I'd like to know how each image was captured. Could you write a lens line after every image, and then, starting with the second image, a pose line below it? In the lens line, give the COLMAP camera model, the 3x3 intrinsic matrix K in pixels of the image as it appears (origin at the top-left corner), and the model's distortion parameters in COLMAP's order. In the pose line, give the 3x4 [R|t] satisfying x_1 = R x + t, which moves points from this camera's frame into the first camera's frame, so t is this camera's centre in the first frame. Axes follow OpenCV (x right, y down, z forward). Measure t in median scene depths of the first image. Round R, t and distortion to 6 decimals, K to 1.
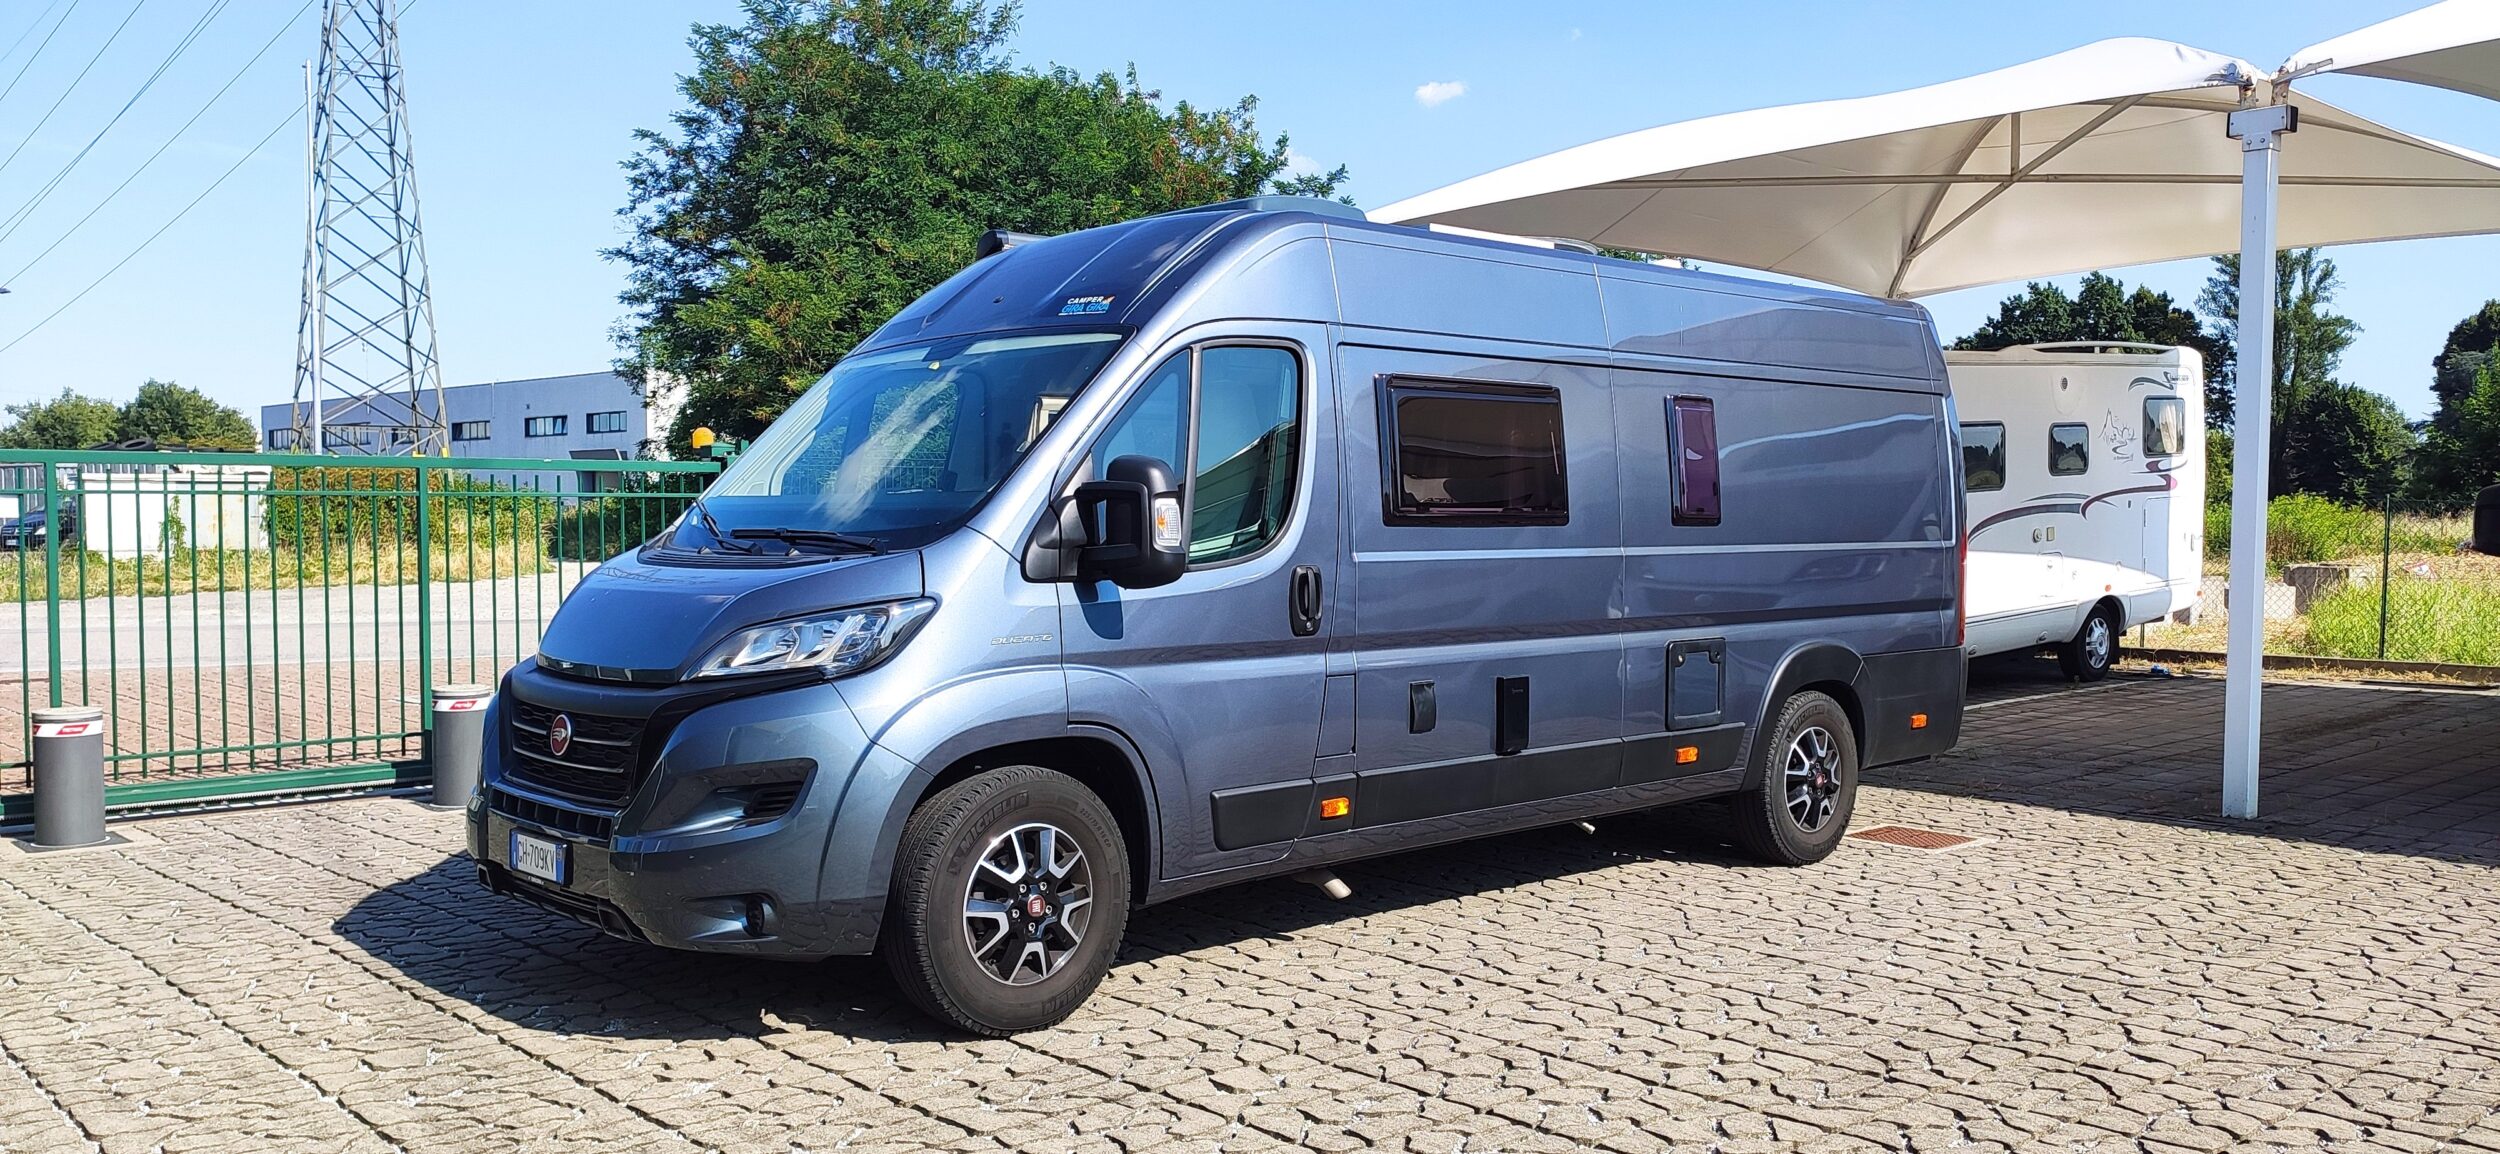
lens RADIAL K [[1853.4, 0, 1256.5], [0, 1853.4, 580.6], [0, 0, 1]] dist [0.002083, 0.000899]
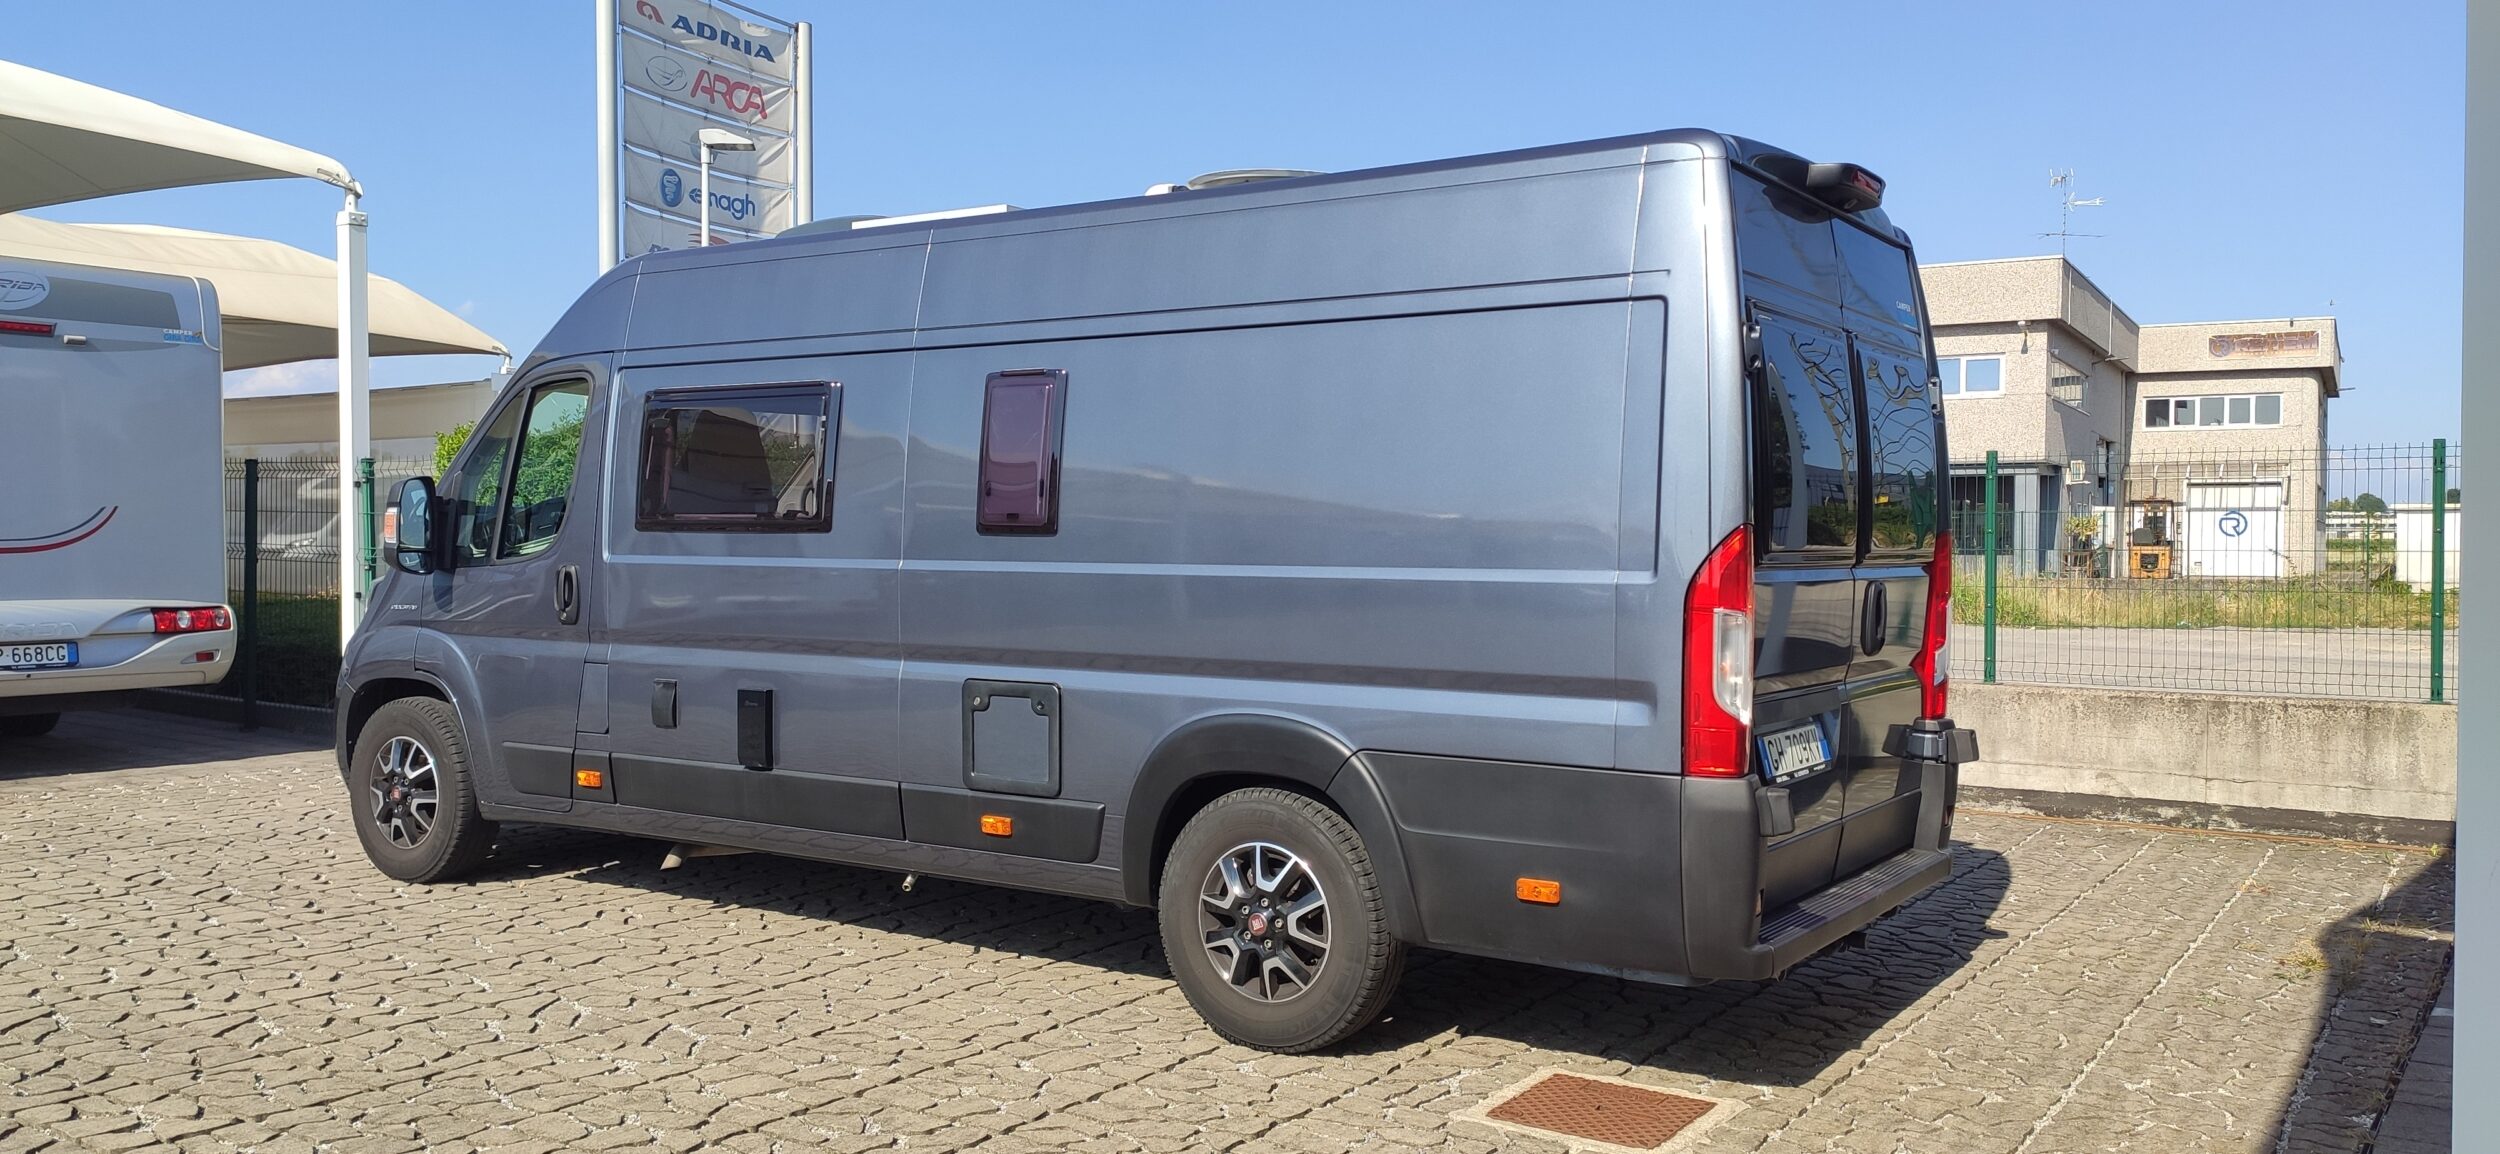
lens RADIAL K [[1853.4, 0, 1255.7], [0, 1853.4, 571.7], [0, 0, 1]] dist [0.002083, 0.000899]
pose [[0.262681, 0.014829, -0.964769, 1.108262], [-0.043461, 0.999049, 0.003523, -0.023226], [0.963904, 0.041005, 0.263075, 0.968640]]
